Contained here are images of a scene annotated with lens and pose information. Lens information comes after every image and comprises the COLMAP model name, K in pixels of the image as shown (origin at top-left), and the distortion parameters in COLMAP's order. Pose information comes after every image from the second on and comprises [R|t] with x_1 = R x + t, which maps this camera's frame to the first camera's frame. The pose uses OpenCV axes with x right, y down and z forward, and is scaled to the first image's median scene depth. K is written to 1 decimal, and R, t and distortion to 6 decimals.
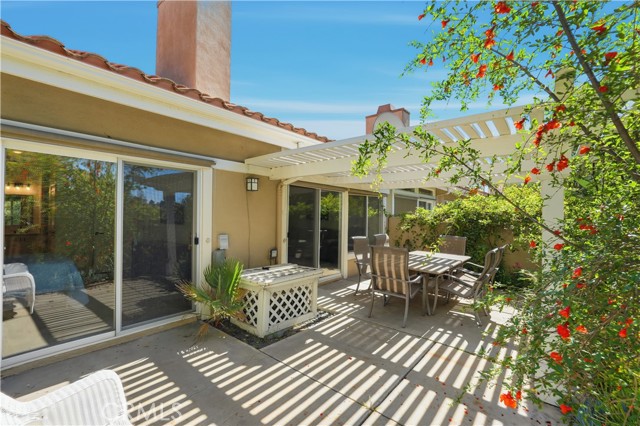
lens RADIAL K [[280.0, 0, 320.5], [0, 280.0, 214.9], [0, 0, 1]] dist [-0.008048, 0.003884]
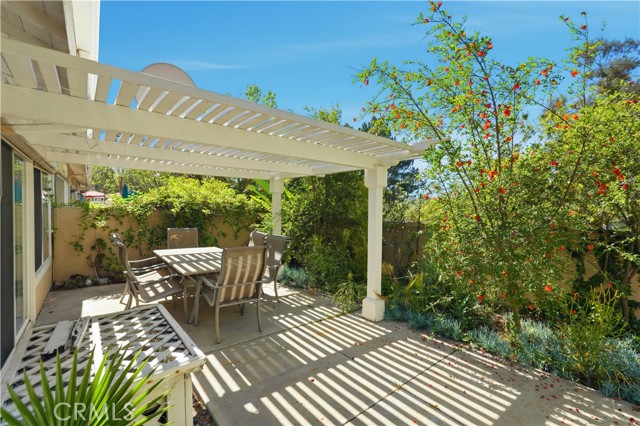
lens RADIAL K [[280.0, 0, 320.4], [0, 280.0, 211.7], [0, 0, 1]] dist [-0.008048, 0.003884]
pose [[0.196354, -0.022330, 0.980279, -0.604319], [-0.012796, 0.999597, 0.025334, -0.011181], [-0.980450, -0.017518, 0.195990, 0.711442]]
